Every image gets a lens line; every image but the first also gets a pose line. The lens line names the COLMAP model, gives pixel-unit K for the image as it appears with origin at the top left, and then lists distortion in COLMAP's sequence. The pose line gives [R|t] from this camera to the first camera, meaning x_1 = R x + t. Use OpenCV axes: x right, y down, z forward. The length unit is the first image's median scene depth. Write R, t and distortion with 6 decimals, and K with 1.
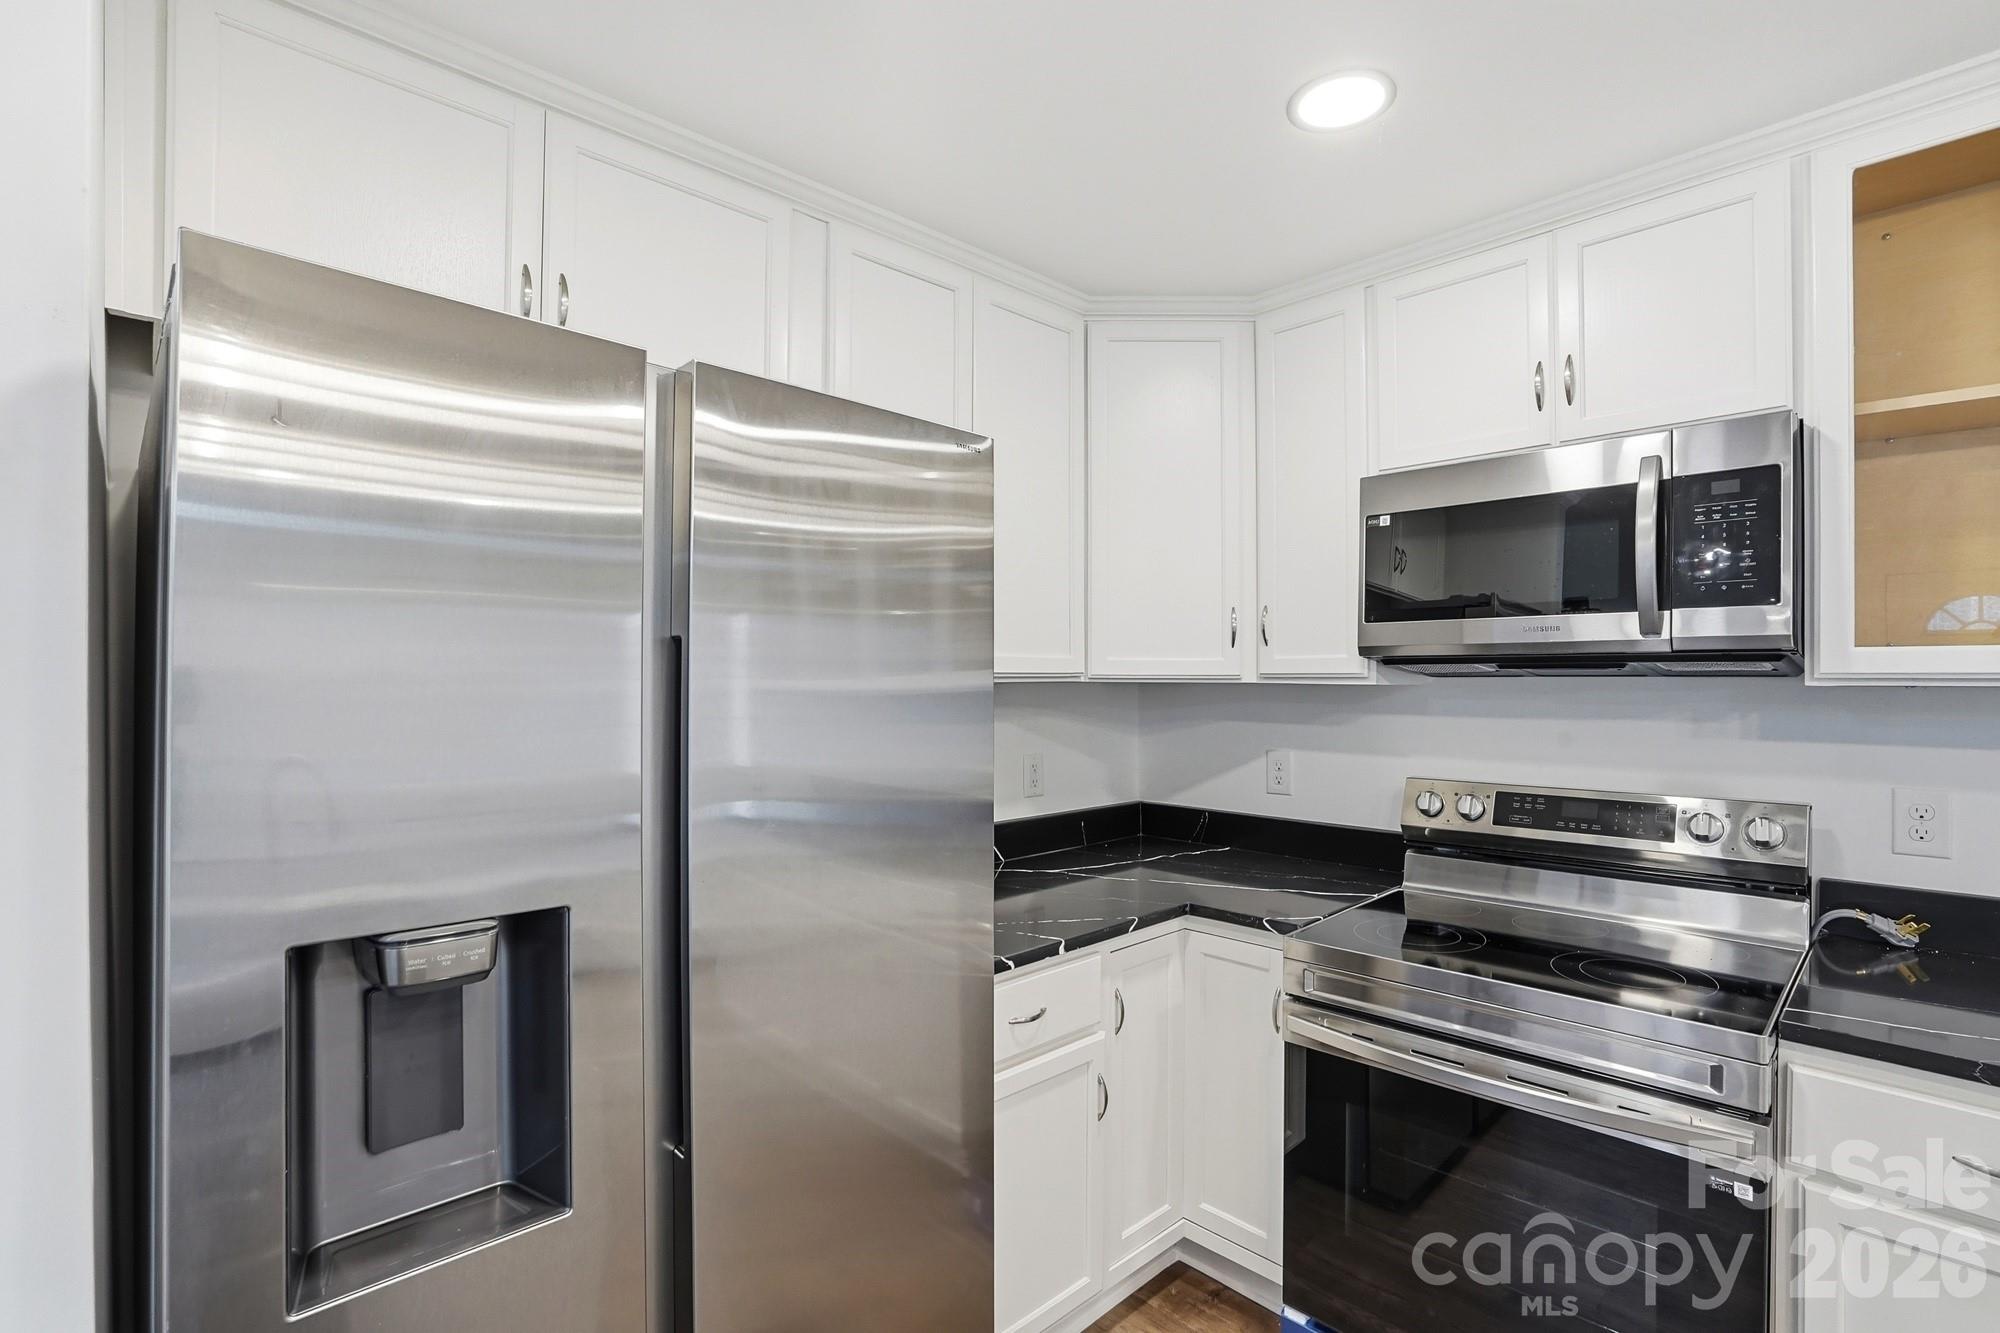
lens RADIAL K [[920.0, 0, 1003.0], [0, 920.0, 678.5], [0, 0, 1]] dist [-0.062929, 0.026152]
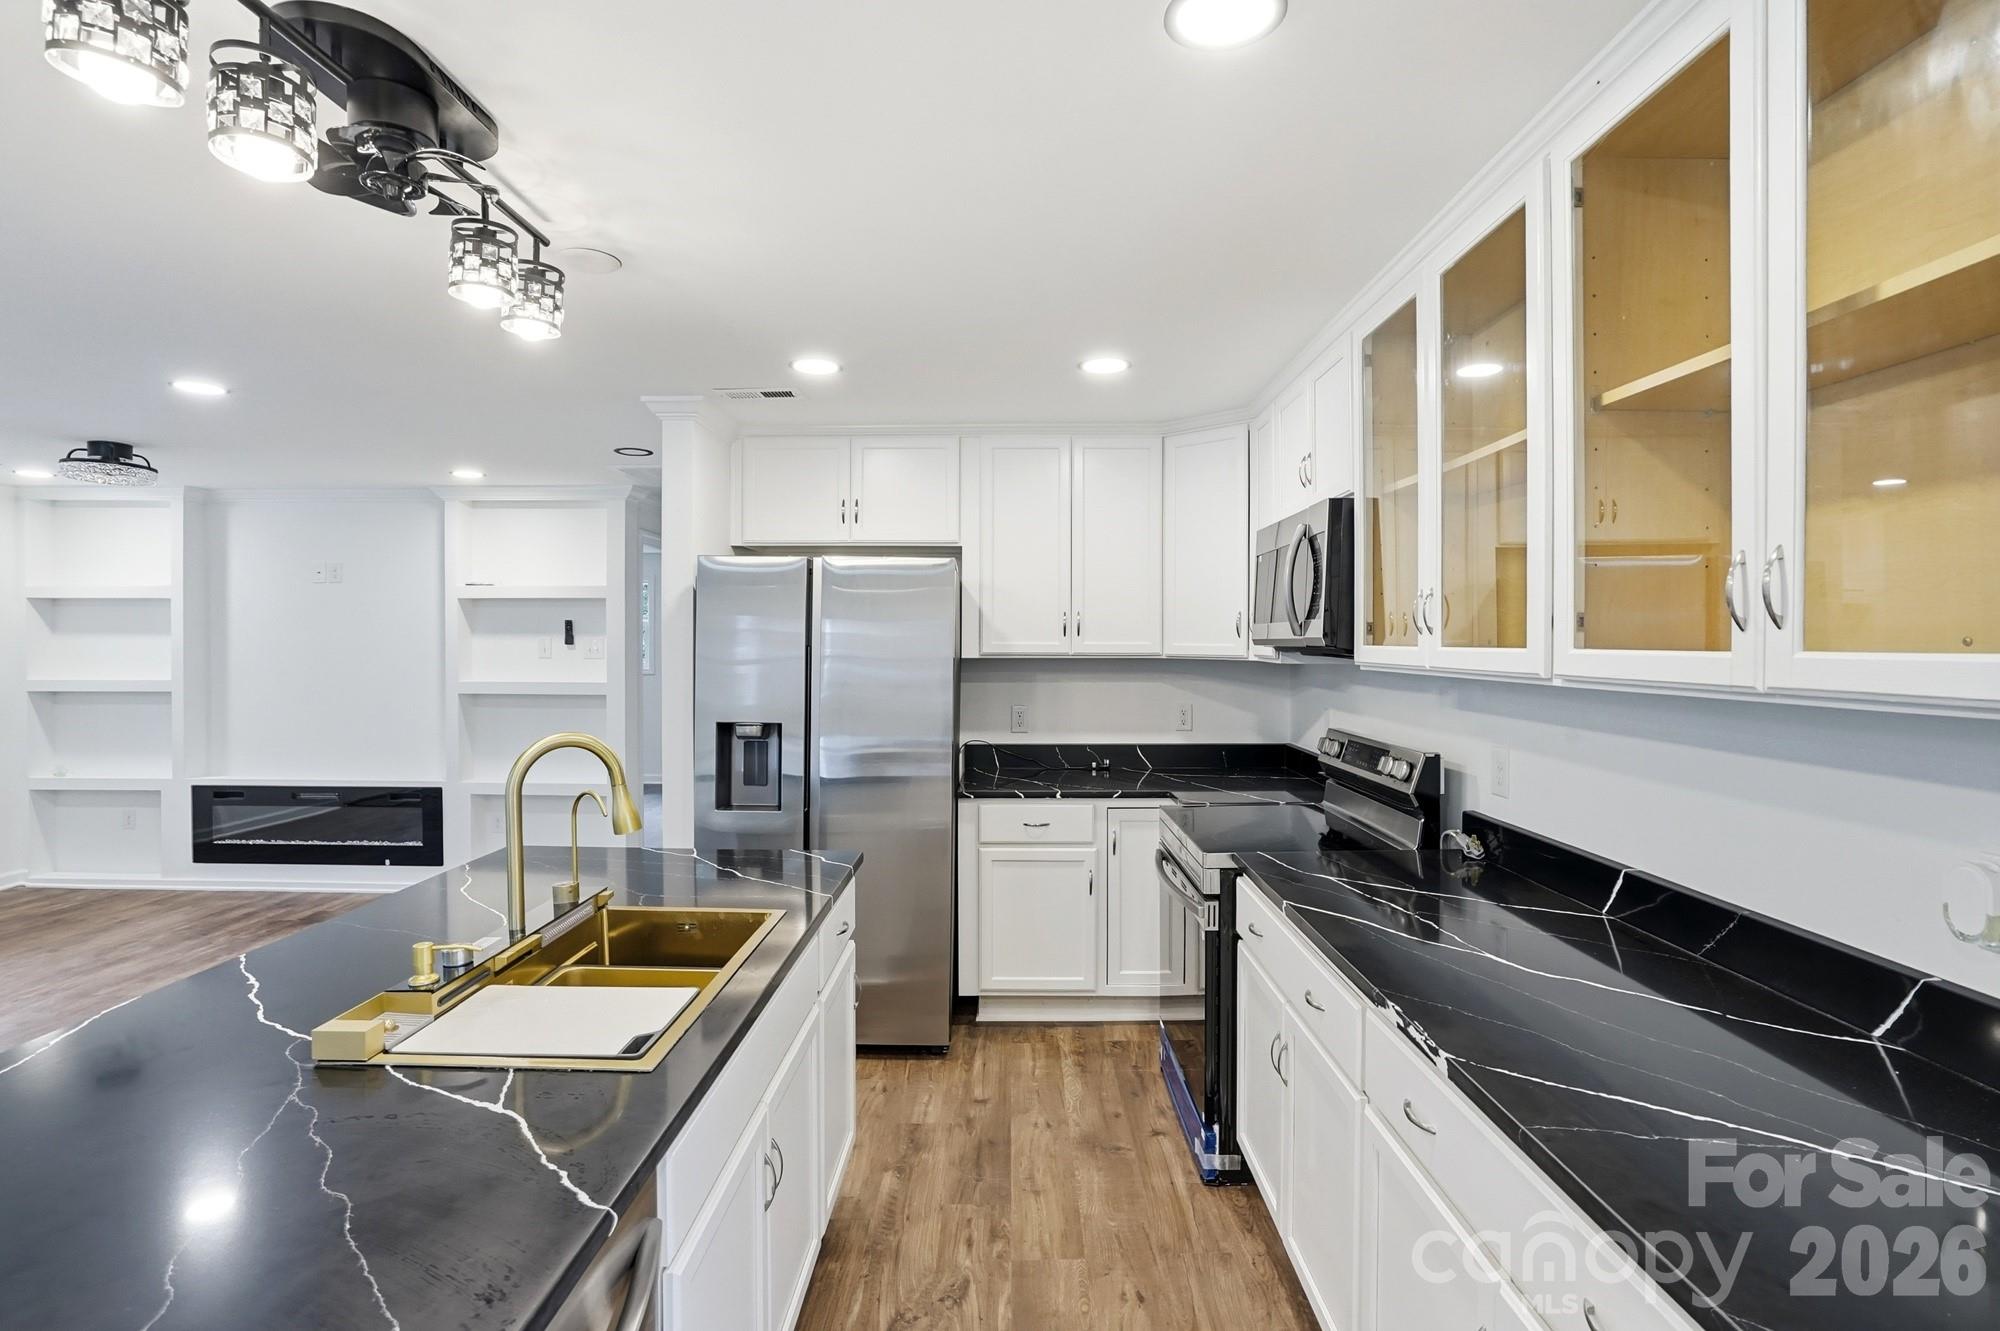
lens RADIAL K [[955.2, 0, 1007.8], [0, 955.2, 655.0], [0, 0, 1]] dist [-0.061871, 0.025921]
pose [[0.714682, 0.010420, -0.699372, 1.276790], [-0.002461, 0.999920, 0.012383, -0.027215], [0.699445, -0.007128, 0.714651, -0.481242]]
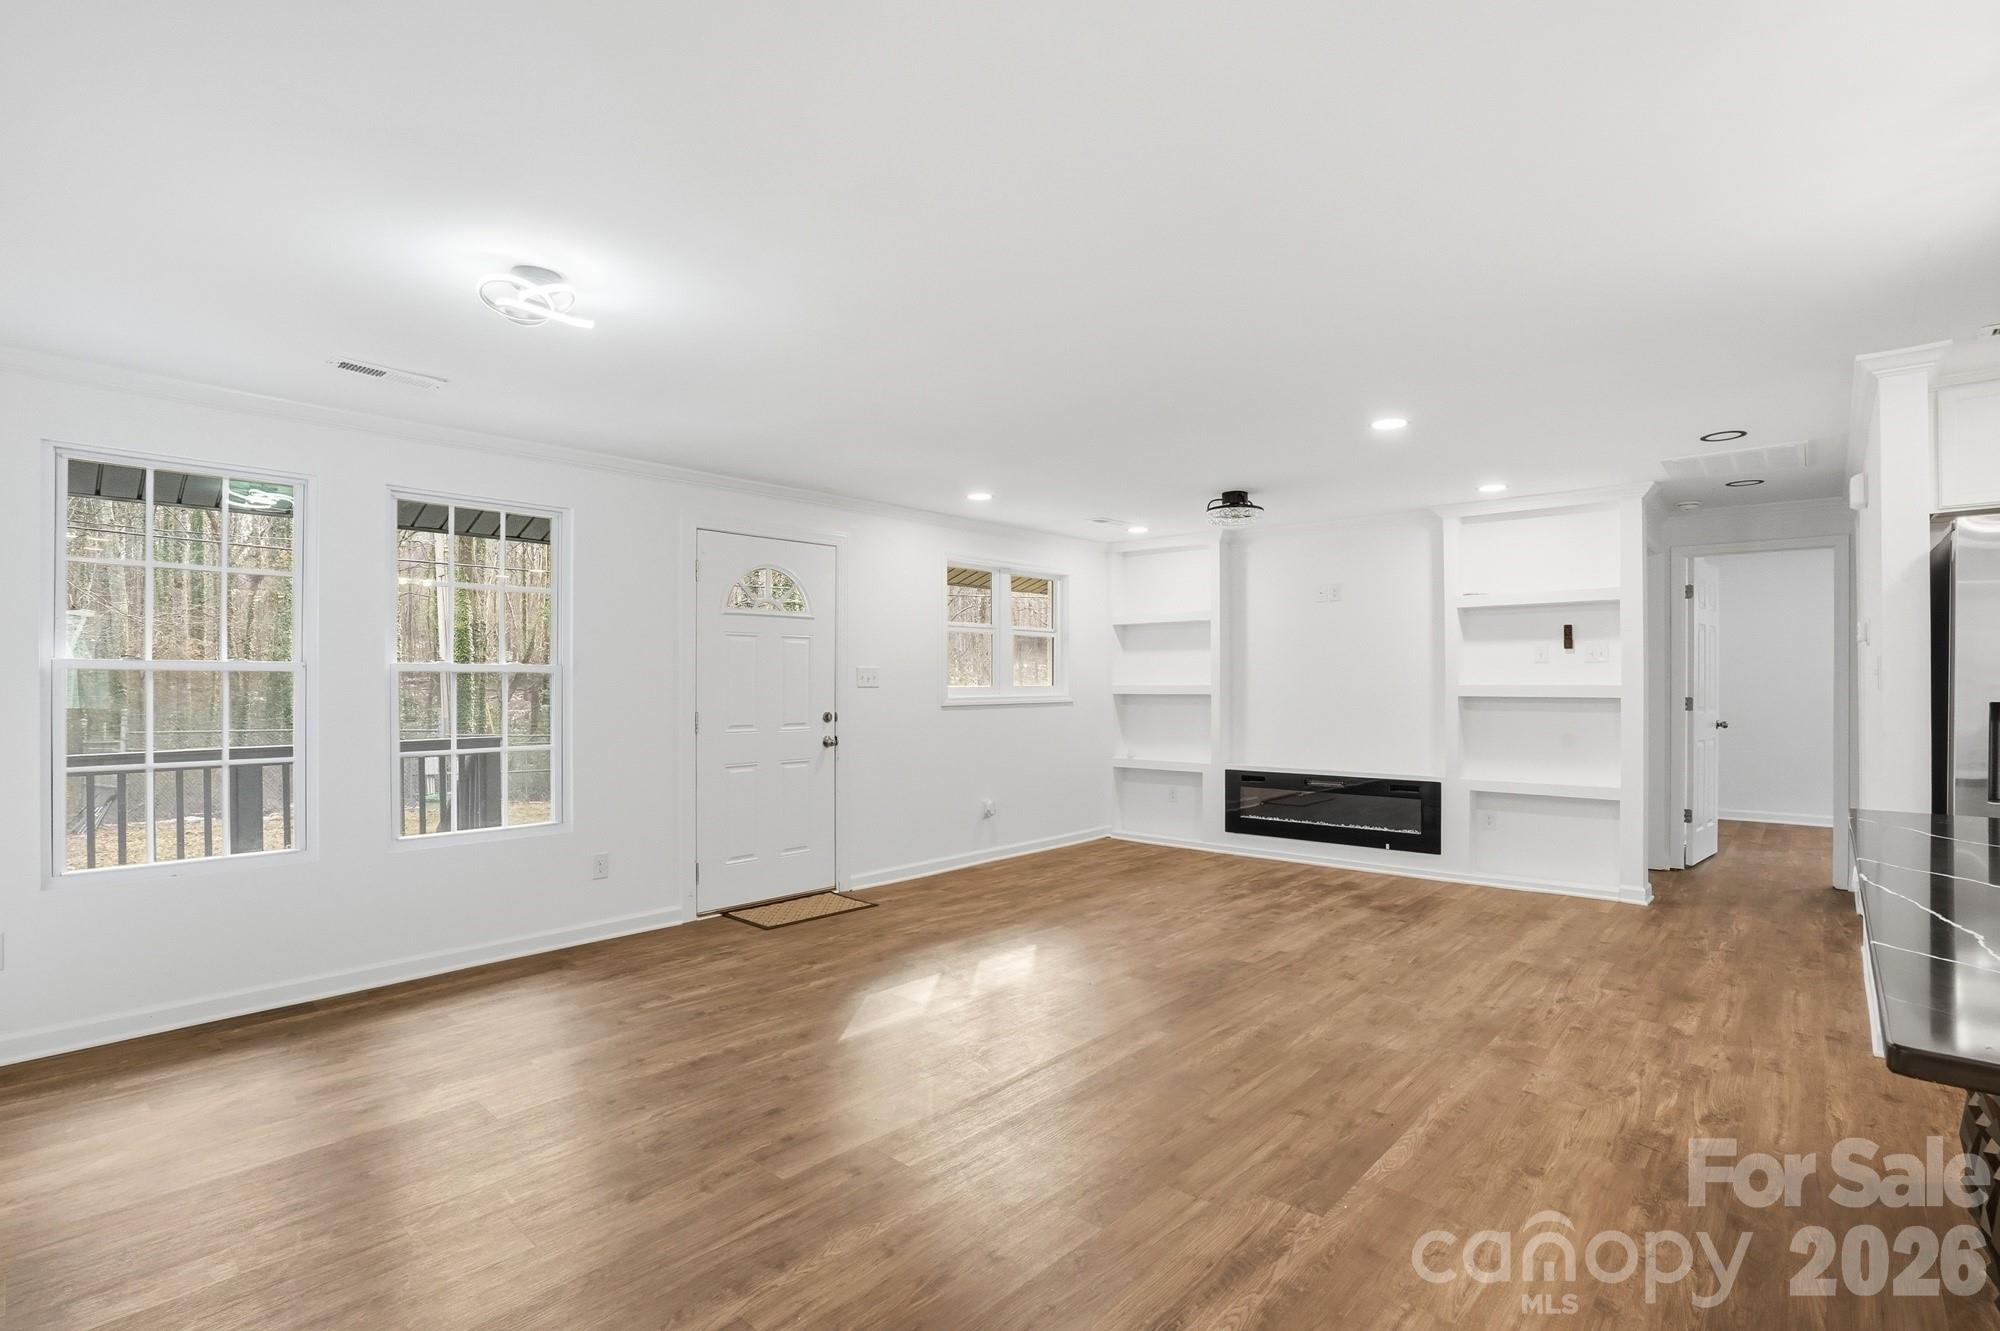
lens RADIAL K [[943.3, 0, 1003.5], [0, 943.3, 676.3], [0, 0, 1]] dist [-0.067795, 0.029126]
pose [[0.072445, -0.007327, -0.997346, 1.025709], [0.002570, 0.999971, -0.007160, 0.080585], [0.997369, -0.002045, 0.072461, -1.300301]]
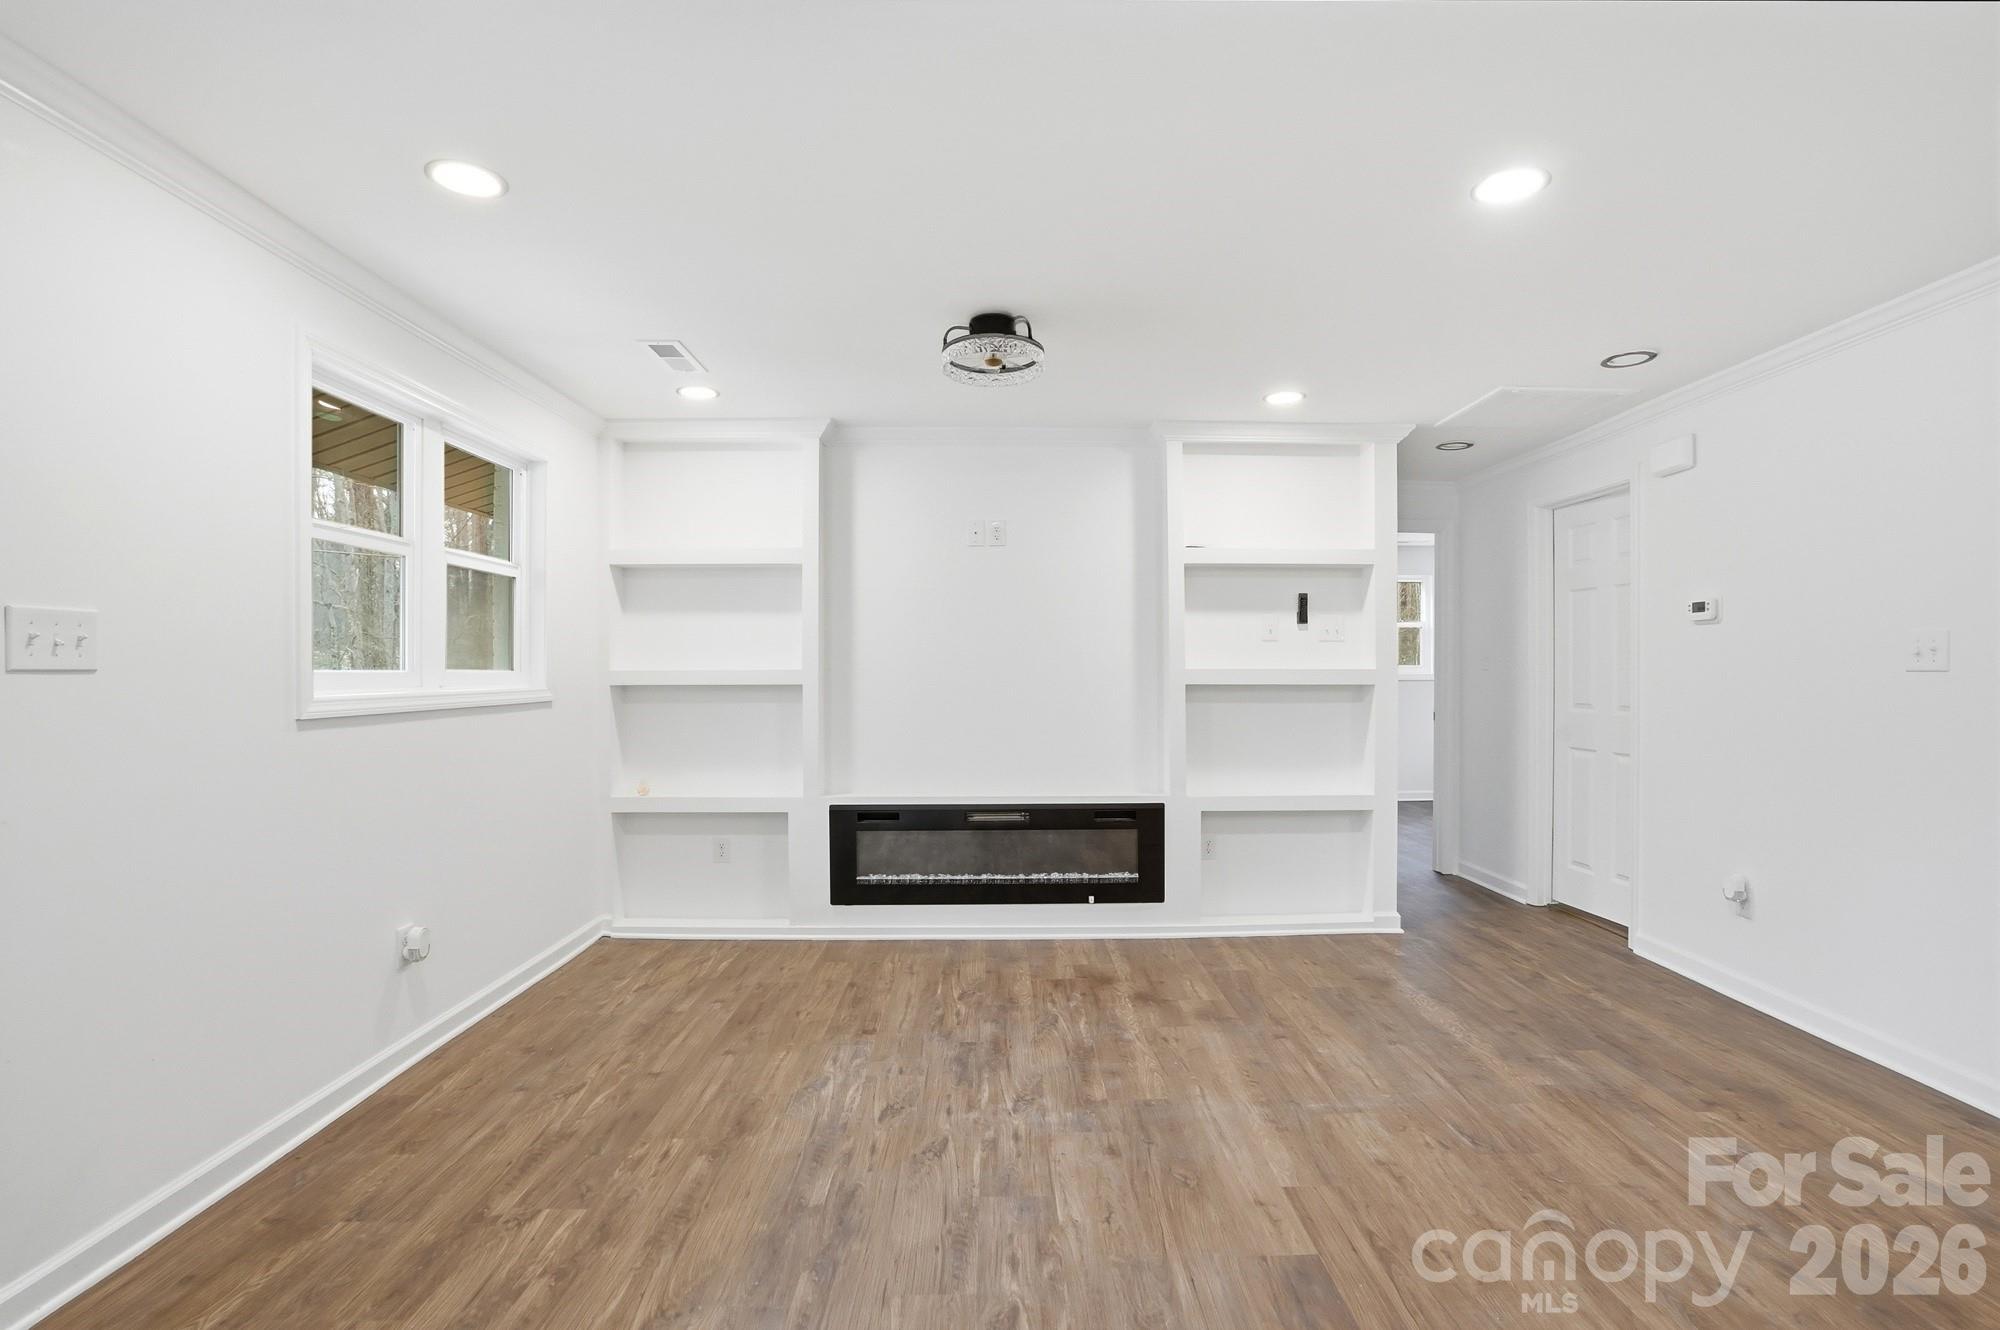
lens RADIAL K [[930.1, 0, 1007.5], [0, 930.1, 680.1], [0, 0, 1]] dist [-0.061746, 0.025473]
pose [[0.731928, 0.005417, -0.681361, -0.656473], [0.002231, 0.999944, 0.010346, 0.092811], [0.681378, -0.009092, 0.731875, -1.515534]]
